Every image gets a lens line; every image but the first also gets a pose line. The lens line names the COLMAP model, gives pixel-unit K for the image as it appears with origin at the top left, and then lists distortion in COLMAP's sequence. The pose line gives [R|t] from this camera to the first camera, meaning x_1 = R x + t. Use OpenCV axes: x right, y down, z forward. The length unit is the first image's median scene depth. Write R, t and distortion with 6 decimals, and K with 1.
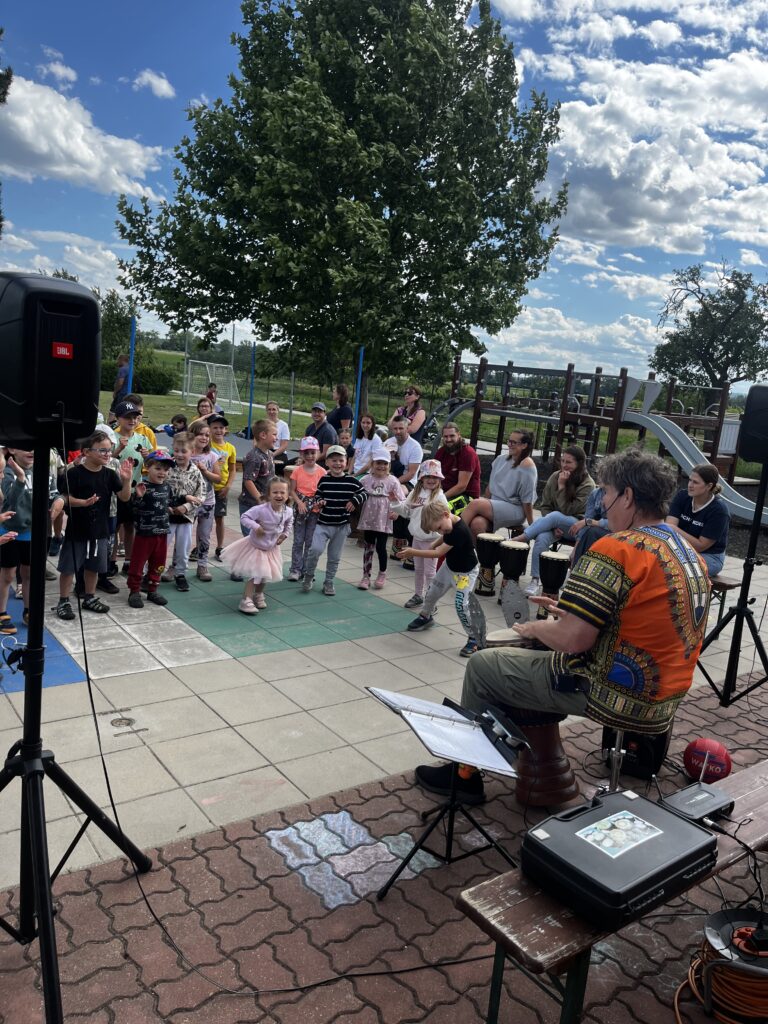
lens RADIAL K [[782.1, 0, 373.7], [0, 782.1, 504.7], [0, 0, 1]] dist [-0.020245, 0.042786]
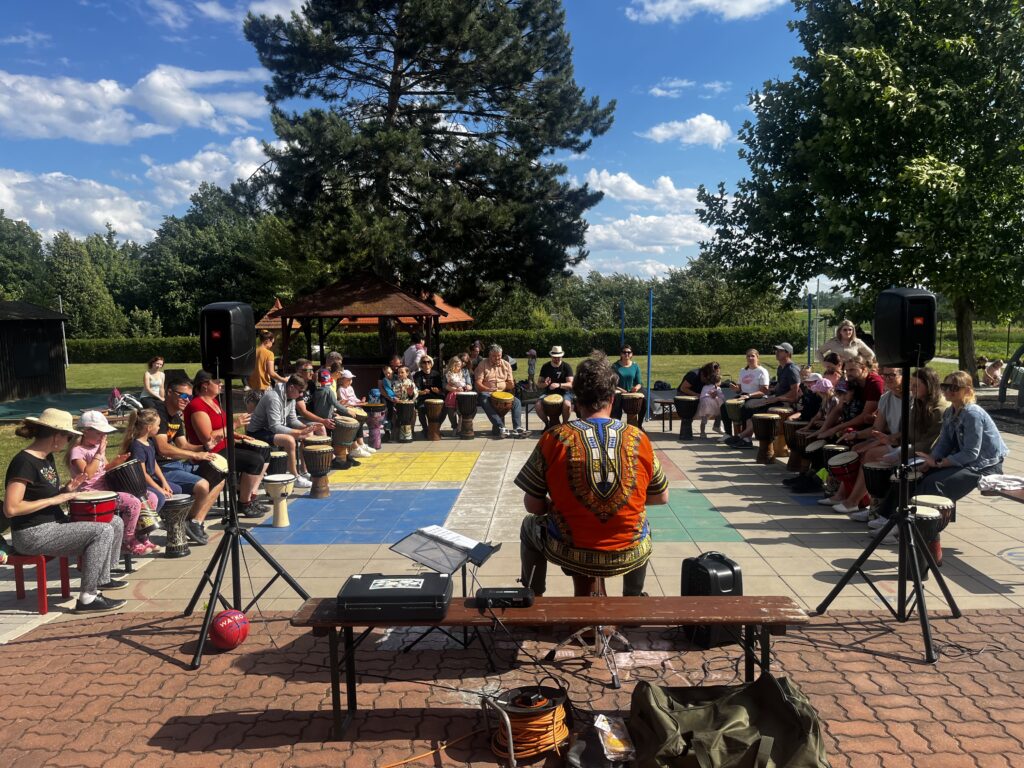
lens RADIAL K [[765.8, 0, 514.0], [0, 765.8, 393.4], [0, 0, 1]] dist [0.000616, 0.001195]
pose [[0.772416, -0.045349, -0.633496, 0.164327], [-0.014939, 0.995874, -0.089504, 0.016012], [0.634941, 0.078598, 0.768552, -0.015300]]
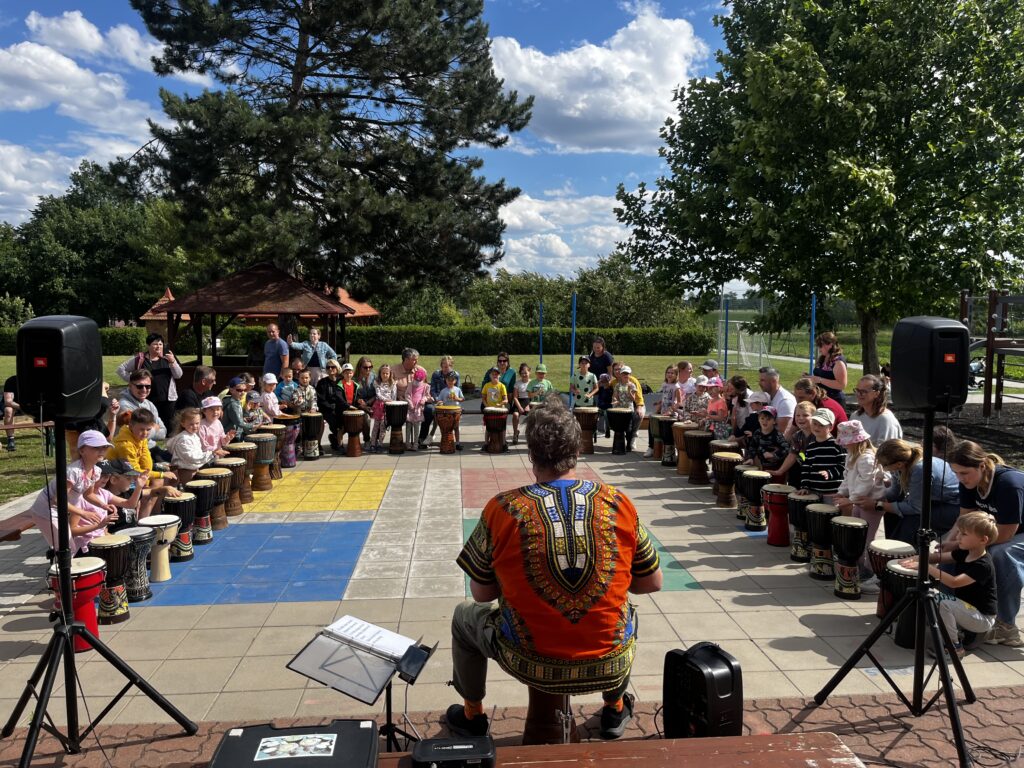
lens RADIAL K [[770.6, 0, 512.9], [0, 770.6, 370.7], [0, 0, 1]] dist [0.050341, -0.076550]
pose [[0.842770, -0.052172, -0.535740, 0.127759], [-0.011343, 0.993349, -0.114580, -0.000407], [0.538155, 0.102641, 0.836573, 0.016064]]
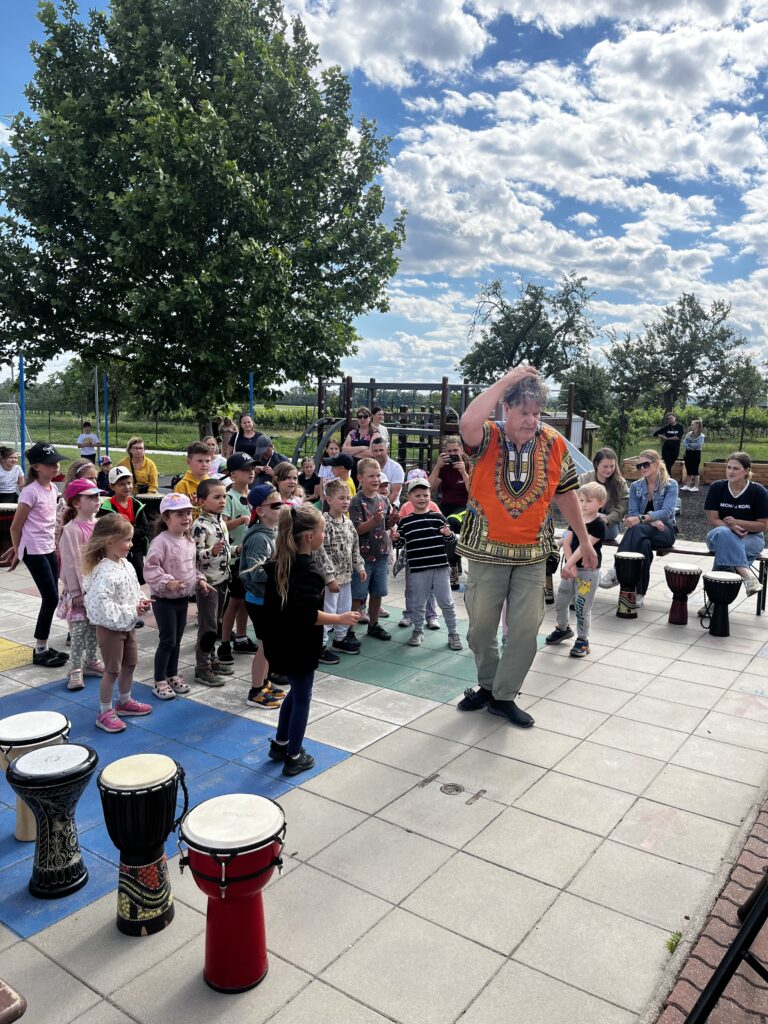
lens RADIAL K [[772.5, 0, 384.0], [0, 772.5, 512.0], [0, 0, 1]] dist [0.049209, -0.085612]
pose [[0.944704, -0.117381, 0.306197, -0.132903], [0.121645, 0.992560, 0.005189, -0.011854], [-0.304528, 0.032345, 0.951954, 0.031820]]
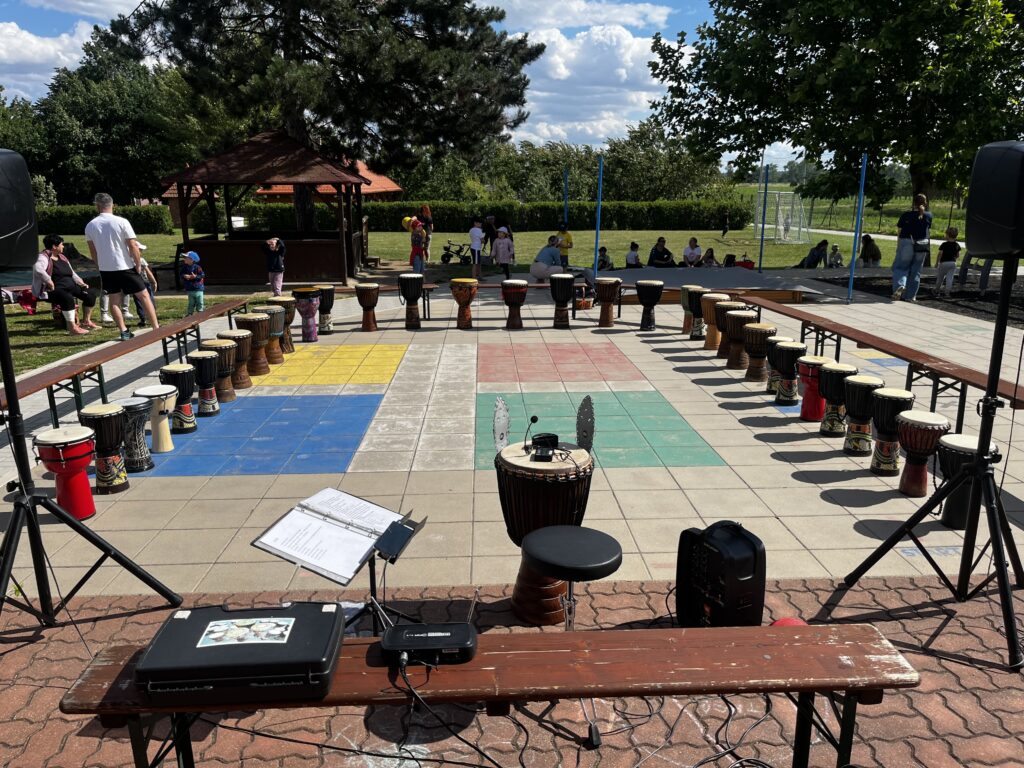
lens RADIAL K [[772.5, 0, 505.9], [0, 772.5, 388.4], [0, 0, 1]] dist [0.049209, -0.085612]
pose [[0.817740, 0.045707, -0.573771, 0.119511], [-0.011943, 0.997975, 0.062478, 0.004149], [0.575464, -0.044238, 0.816630, 0.040176]]
